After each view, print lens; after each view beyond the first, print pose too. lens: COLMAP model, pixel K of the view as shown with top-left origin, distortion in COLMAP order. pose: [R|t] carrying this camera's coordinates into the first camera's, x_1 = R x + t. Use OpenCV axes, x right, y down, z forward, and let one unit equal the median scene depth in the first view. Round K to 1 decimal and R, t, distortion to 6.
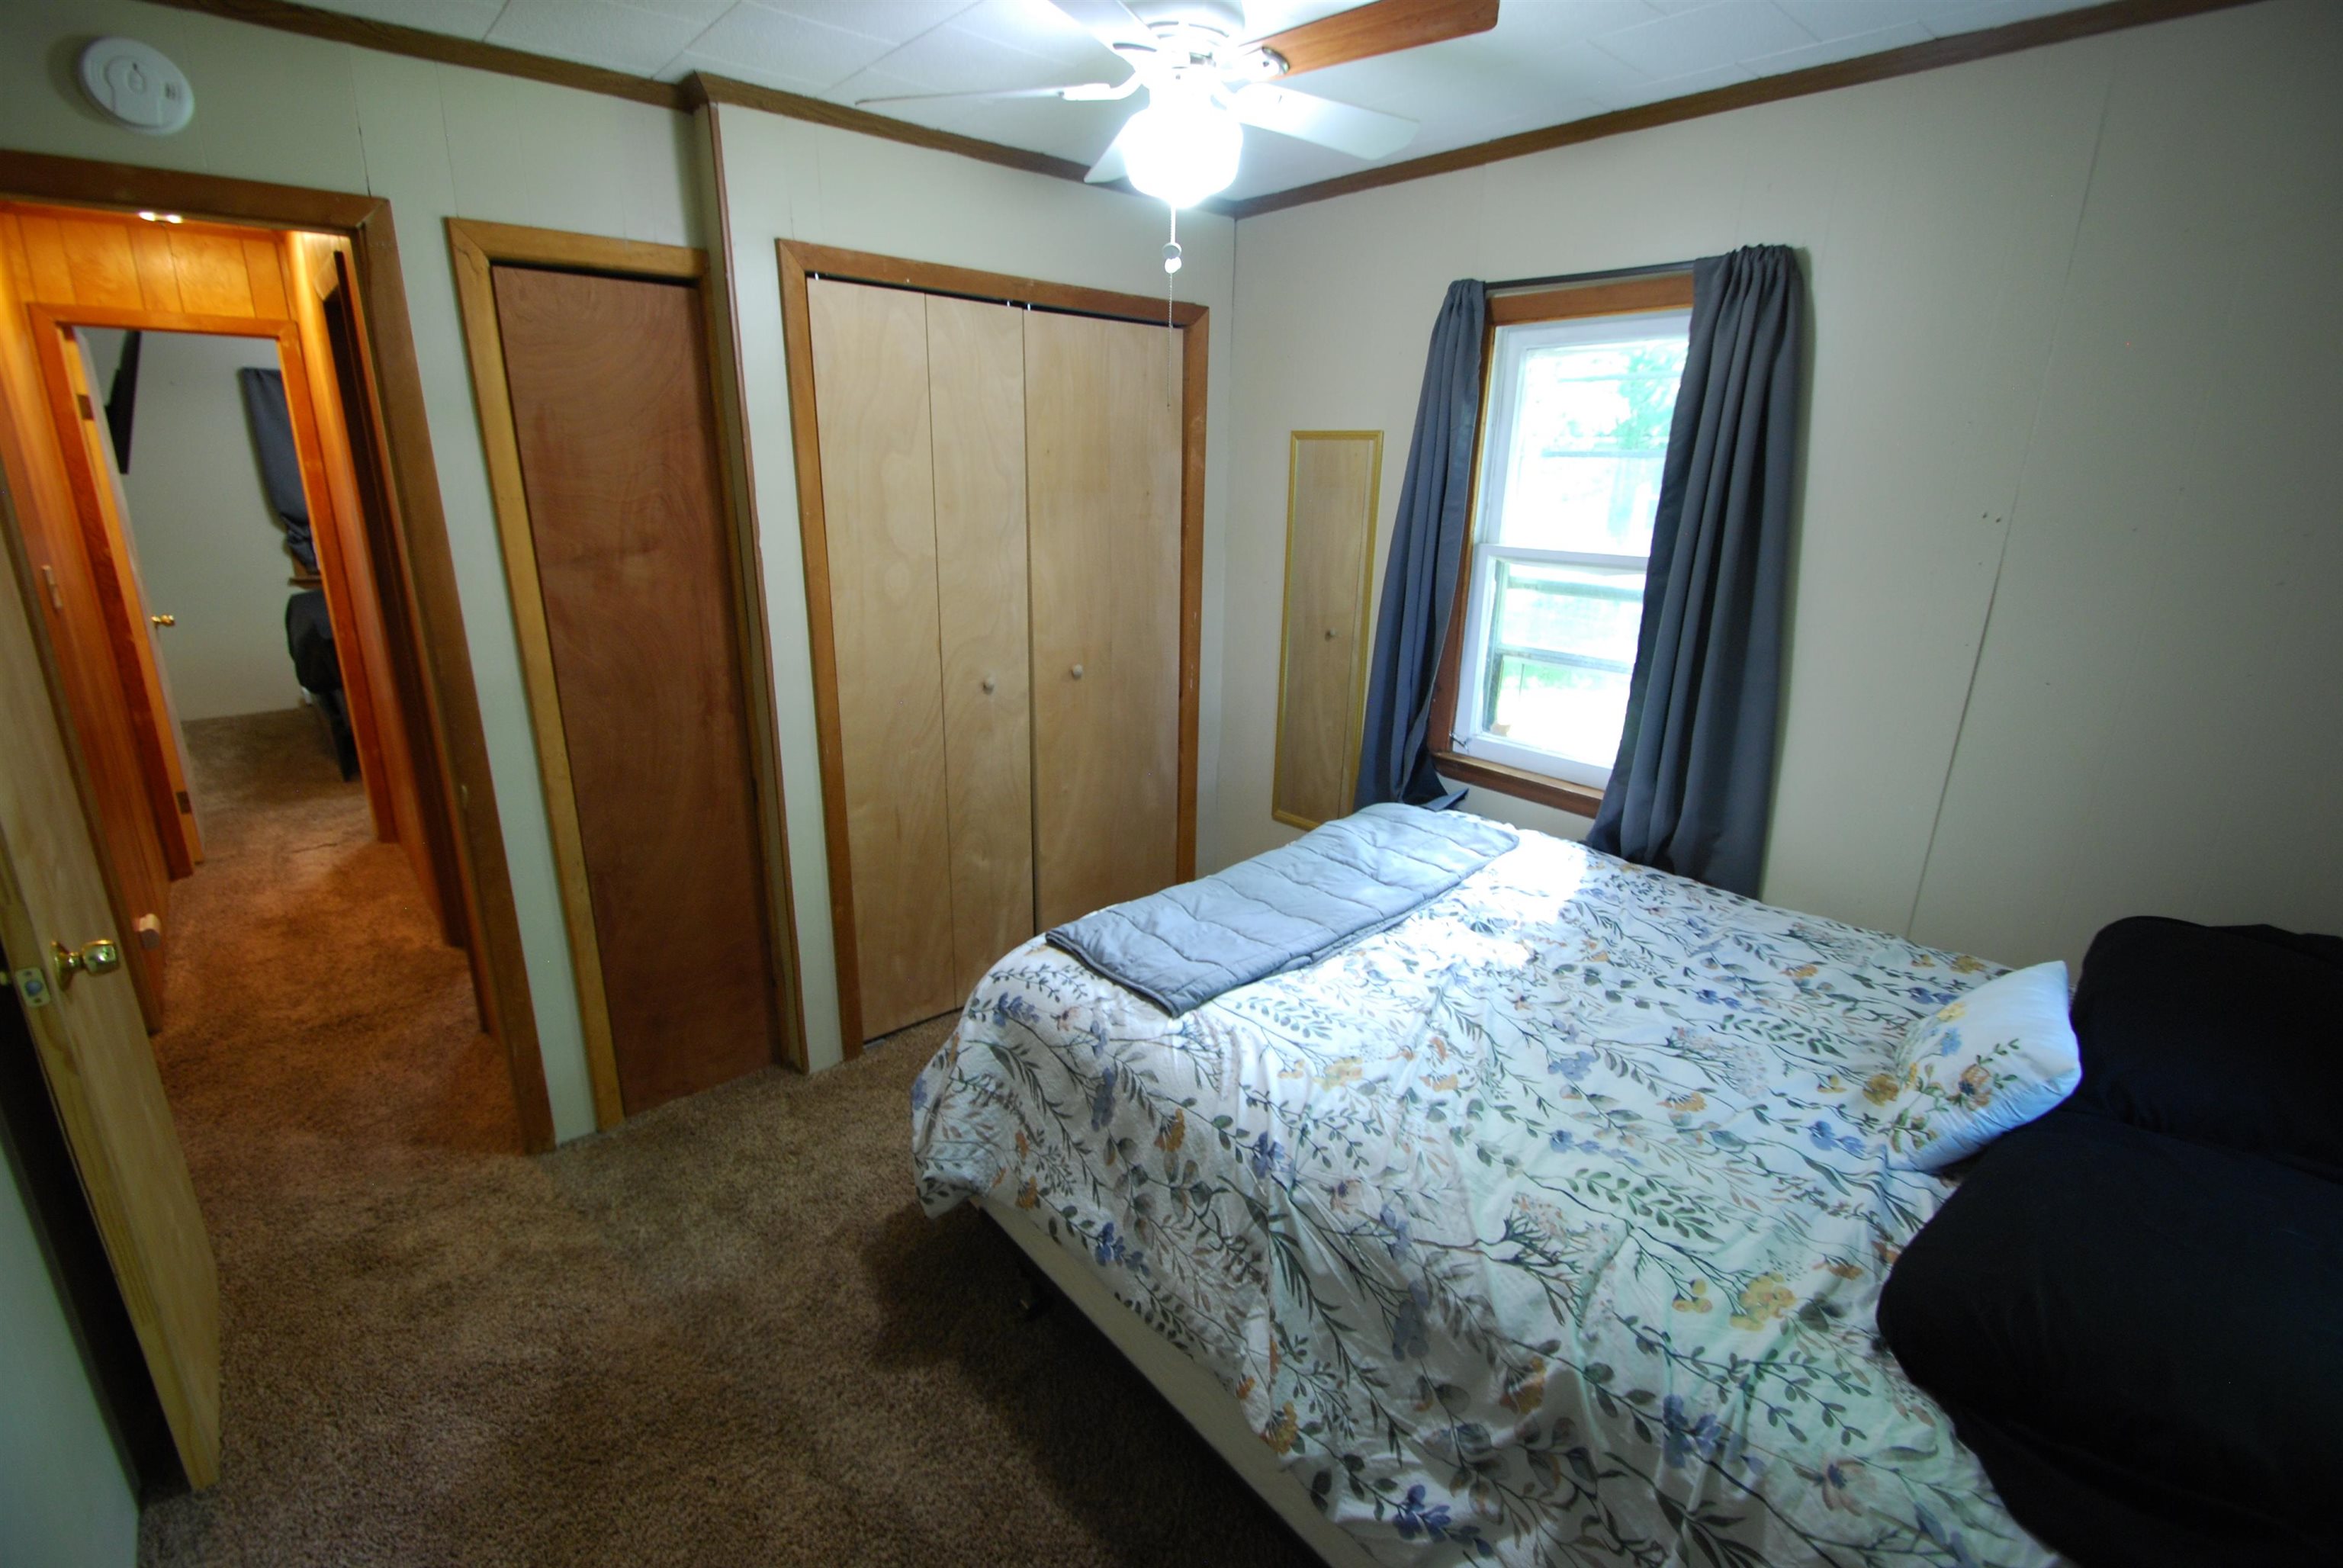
lens RADIAL K [[1026.6, 0, 1167.7], [0, 1026.6, 774.6], [0, 0, 1]] dist [0.012380, -0.015721]
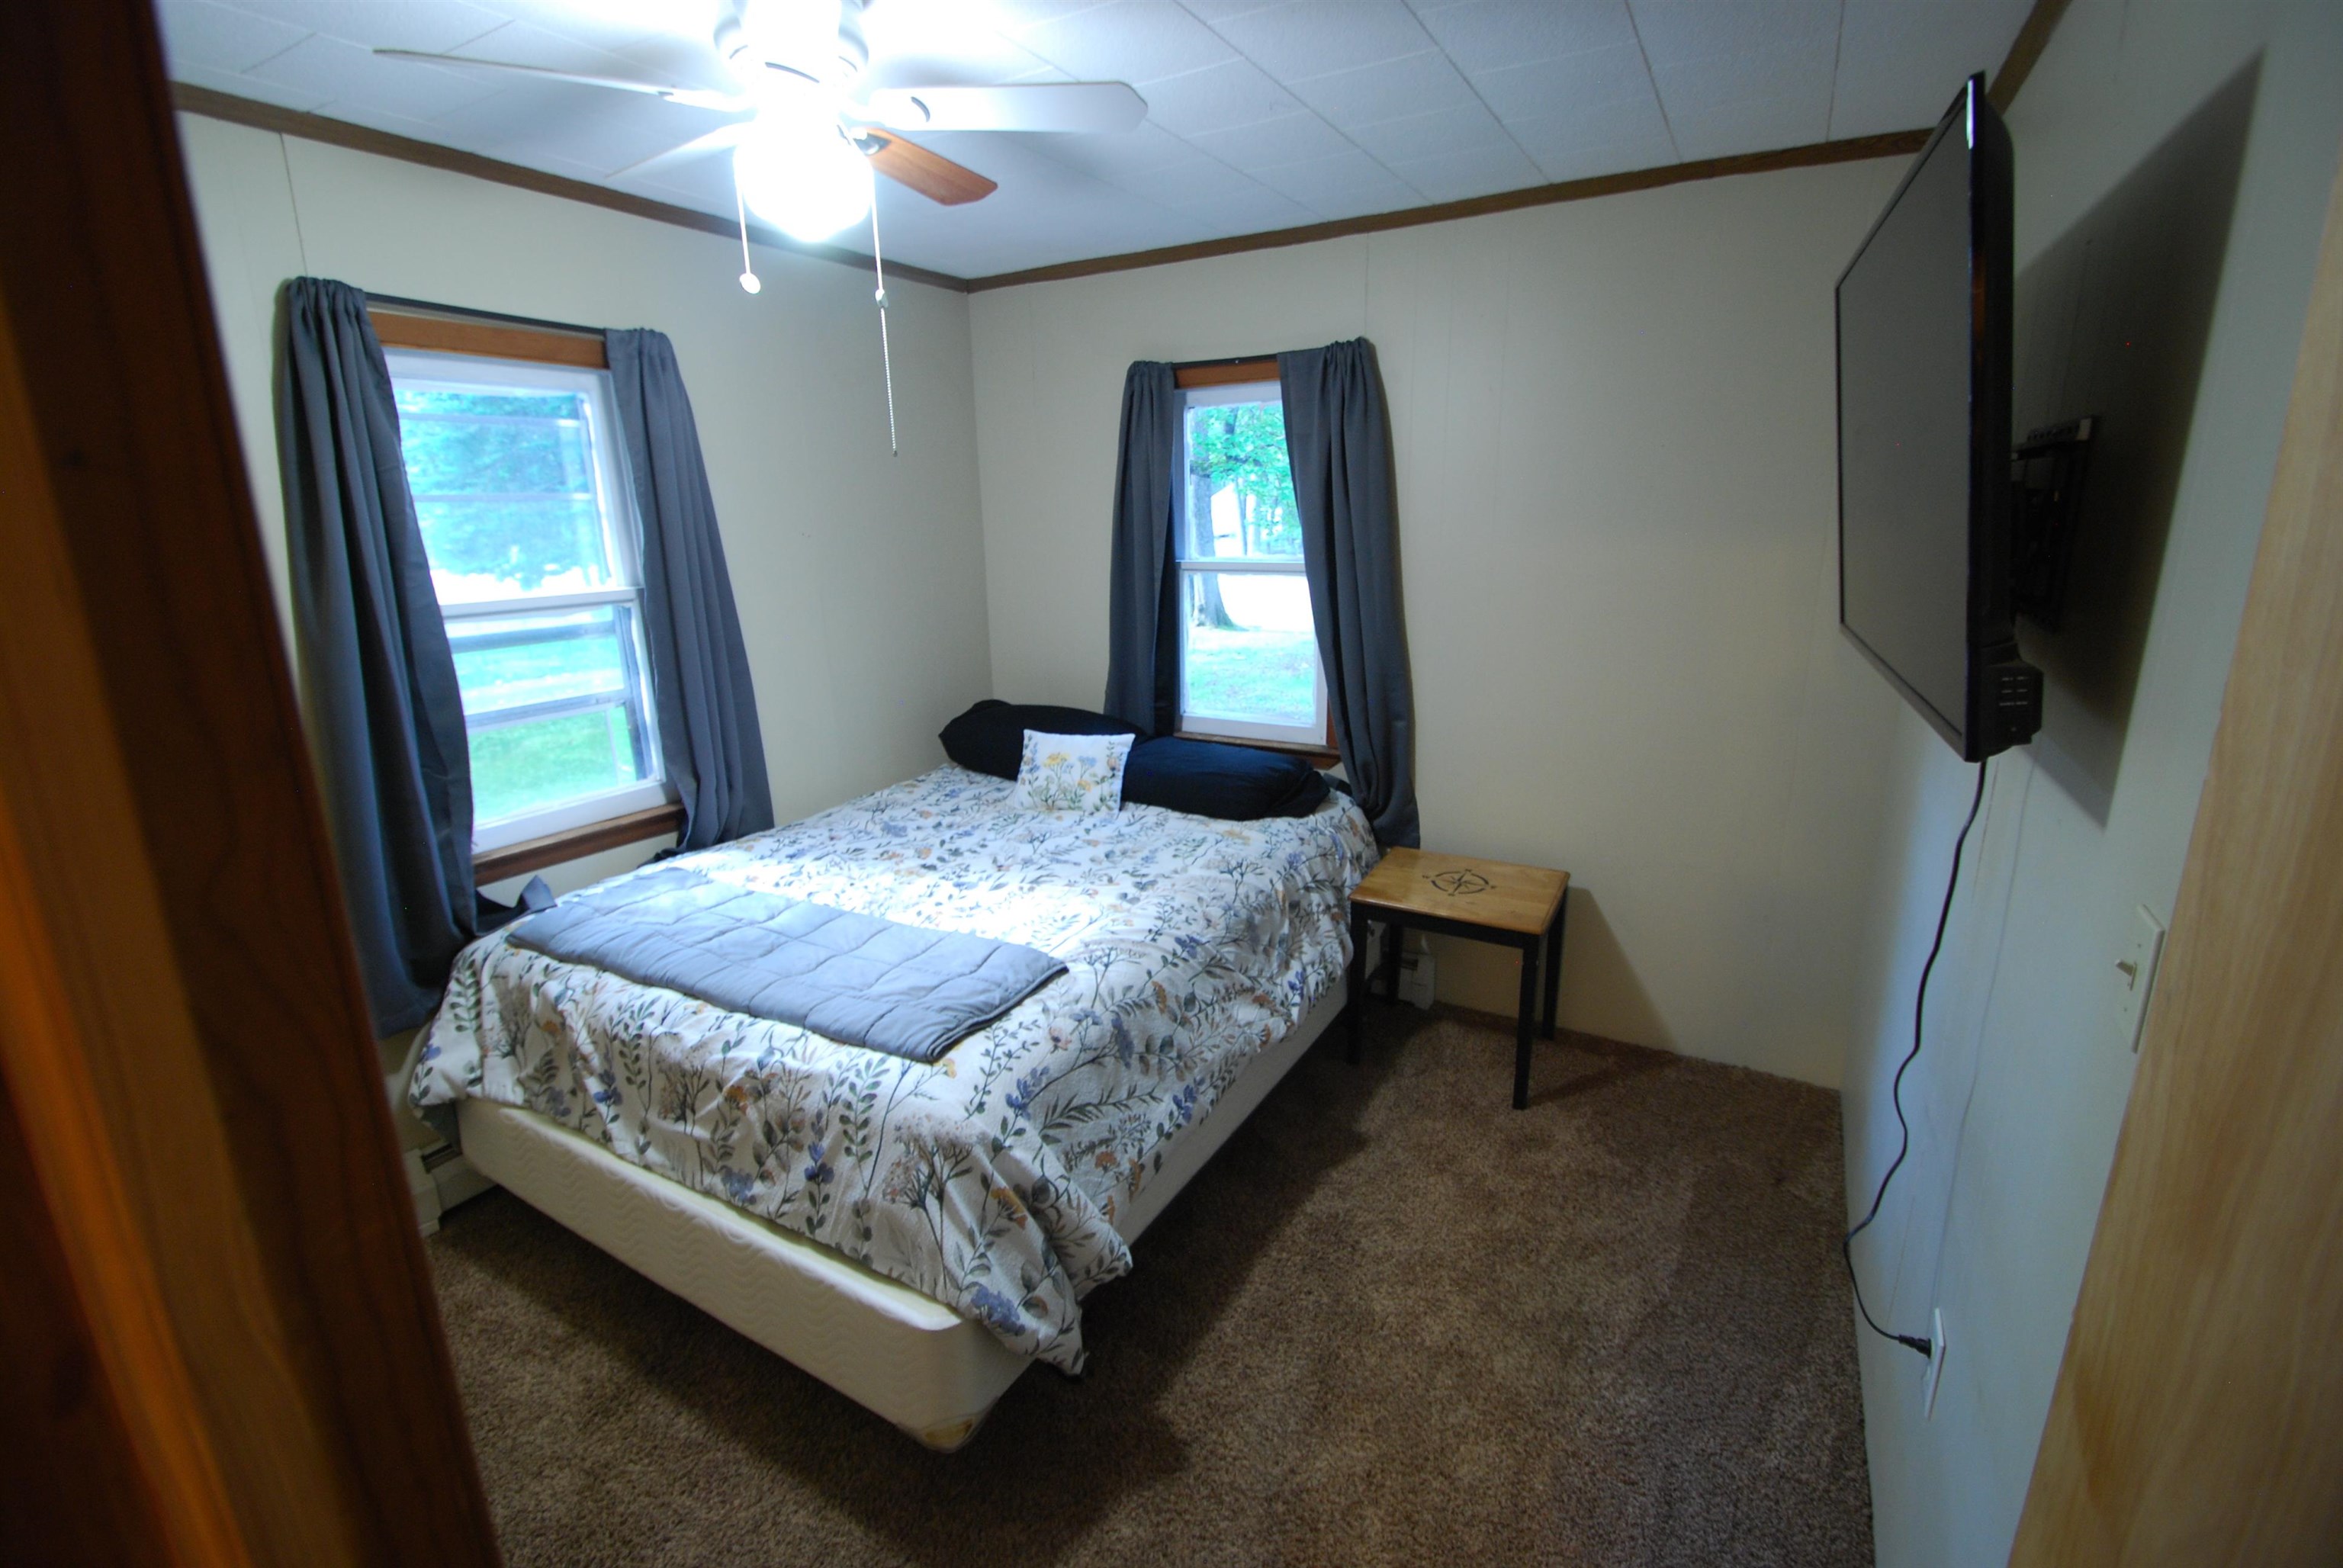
lens RADIAL K [[1026.6, 0, 1167.7], [0, 1026.6, 774.6], [0, 0, 1]] dist [0.012380, -0.015721]
pose [[-0.305755, -0.256135, 0.917011, -1.024220], [0.288319, 0.893006, 0.345563, -0.330518], [-0.907406, 0.370049, -0.199192, 1.020215]]
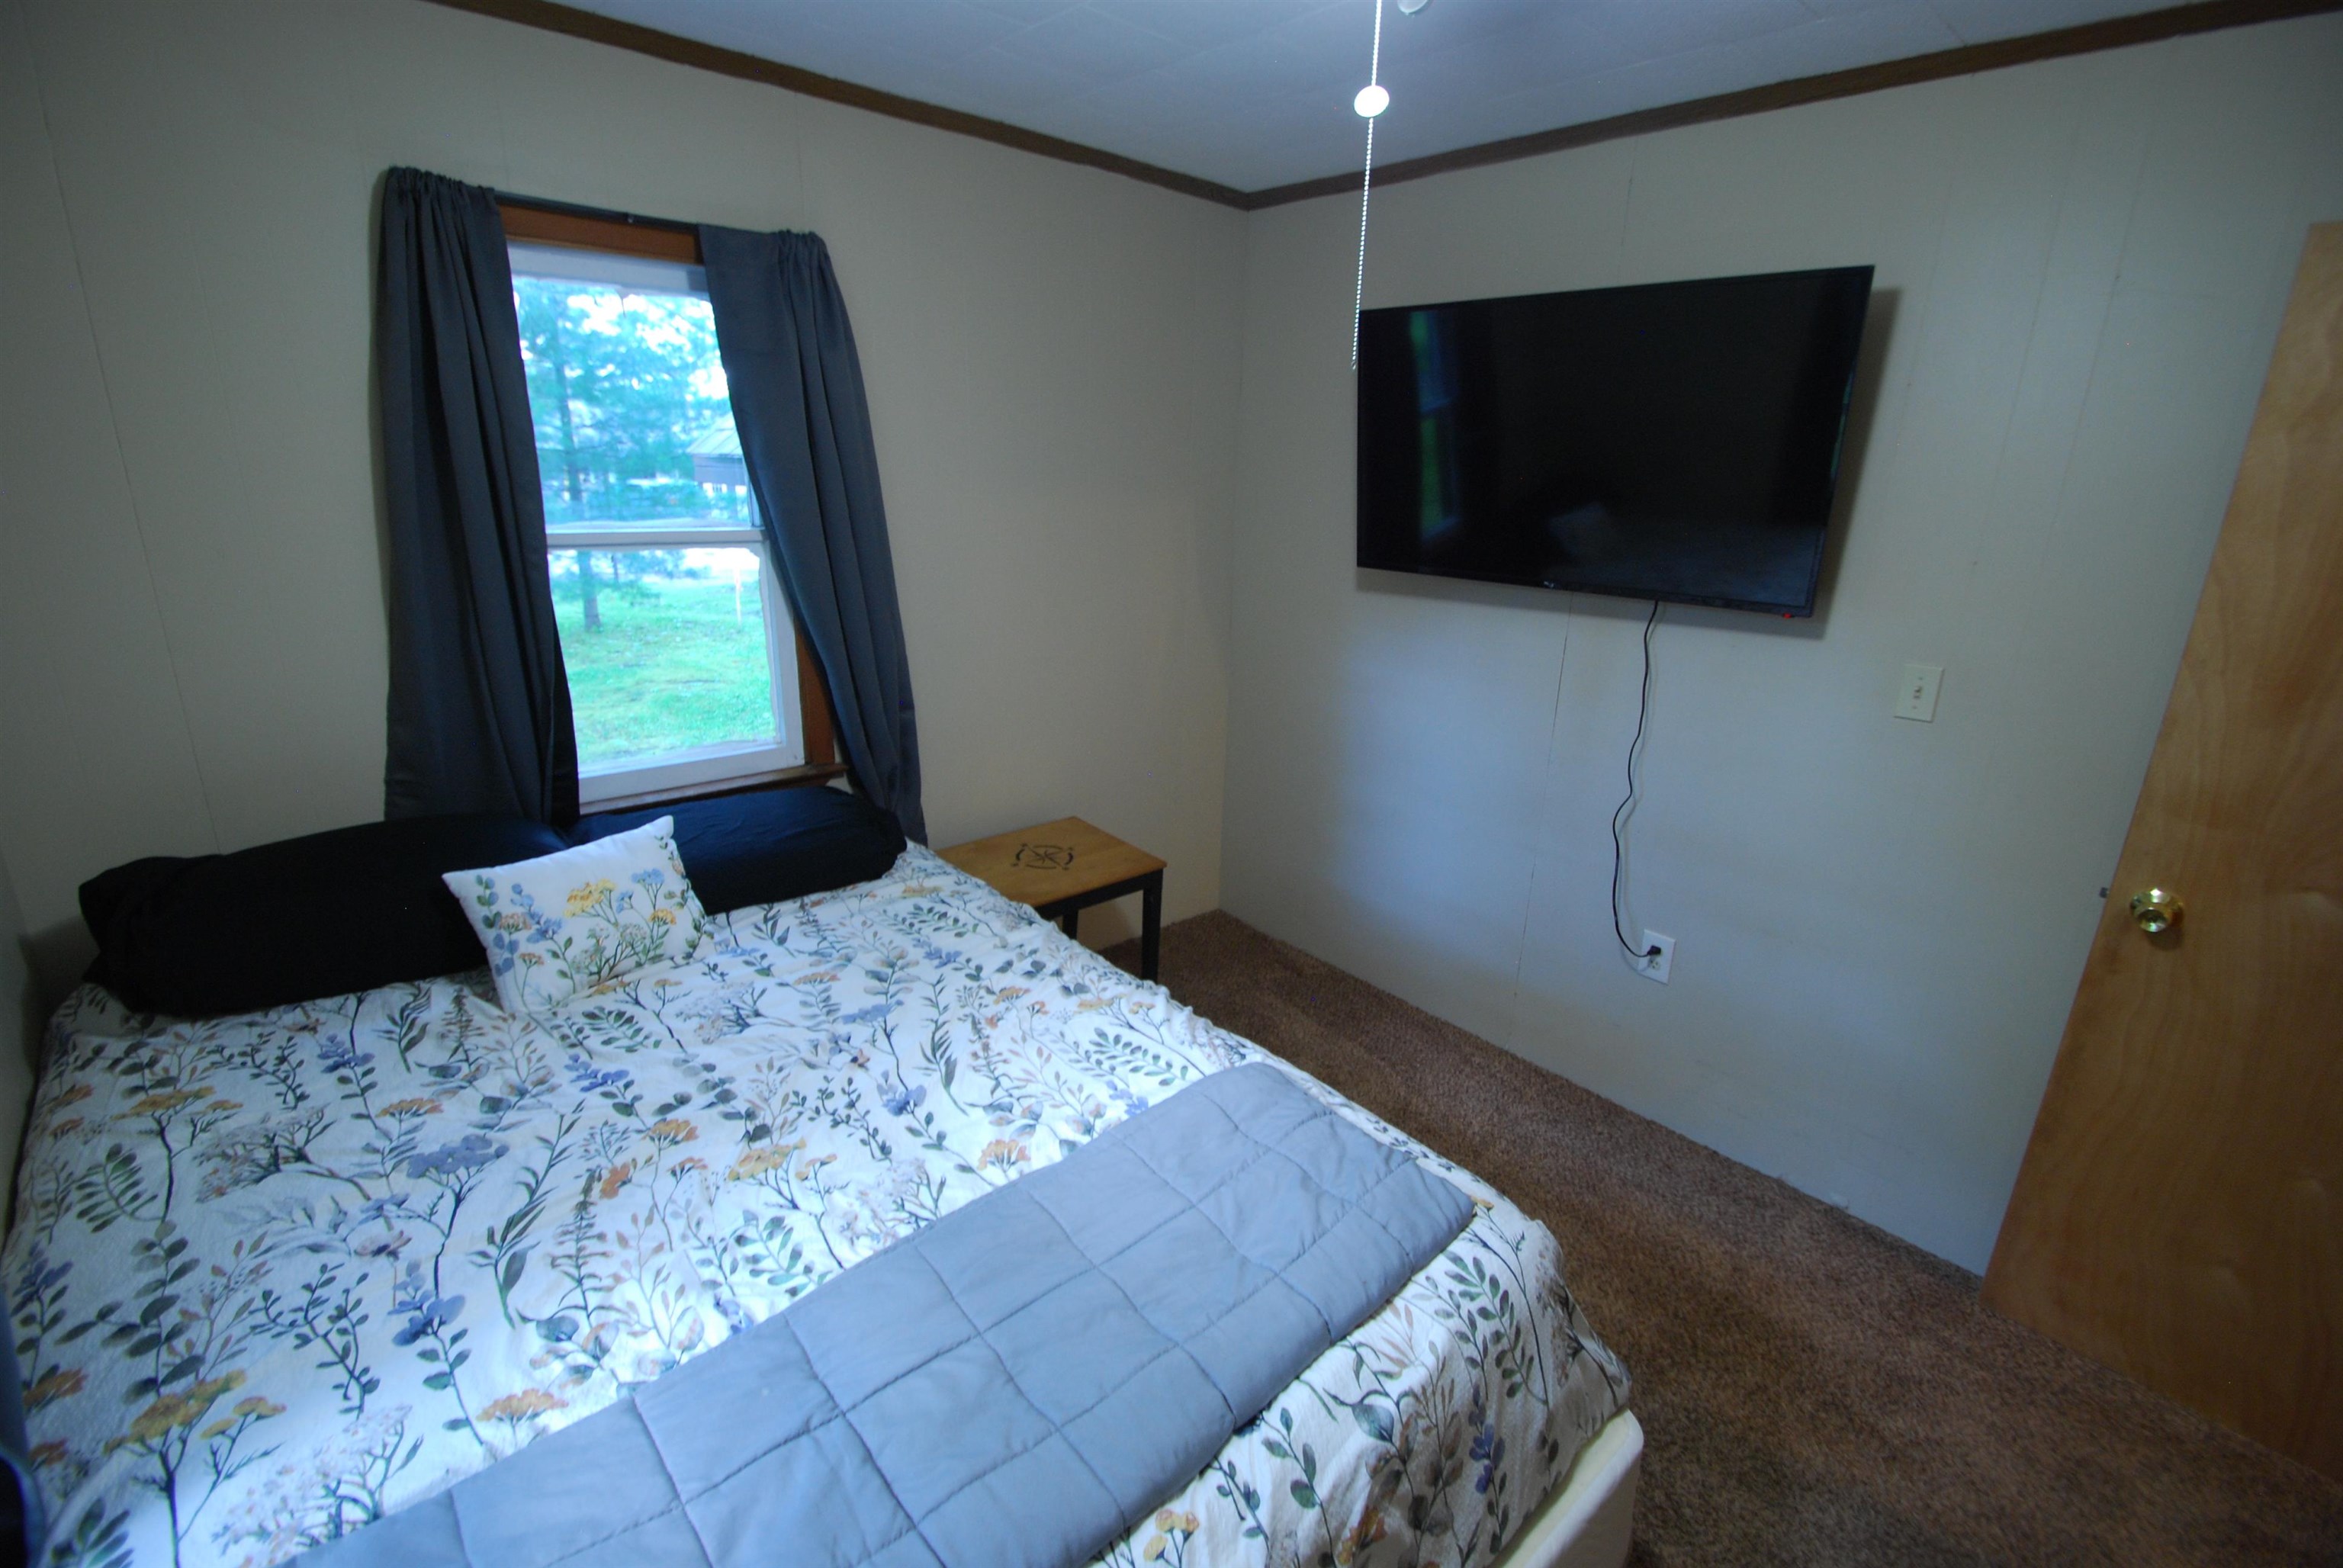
lens RADIAL K [[1026.6, 0, 1167.7], [0, 1026.6, 774.6], [0, 0, 1]] dist [0.012380, -0.015721]
pose [[-0.998679, -0.051098, -0.005343, 0.099289], [-0.045433, 0.829801, 0.556206, -0.468204], [-0.023988, 0.555715, -0.831027, 1.566941]]
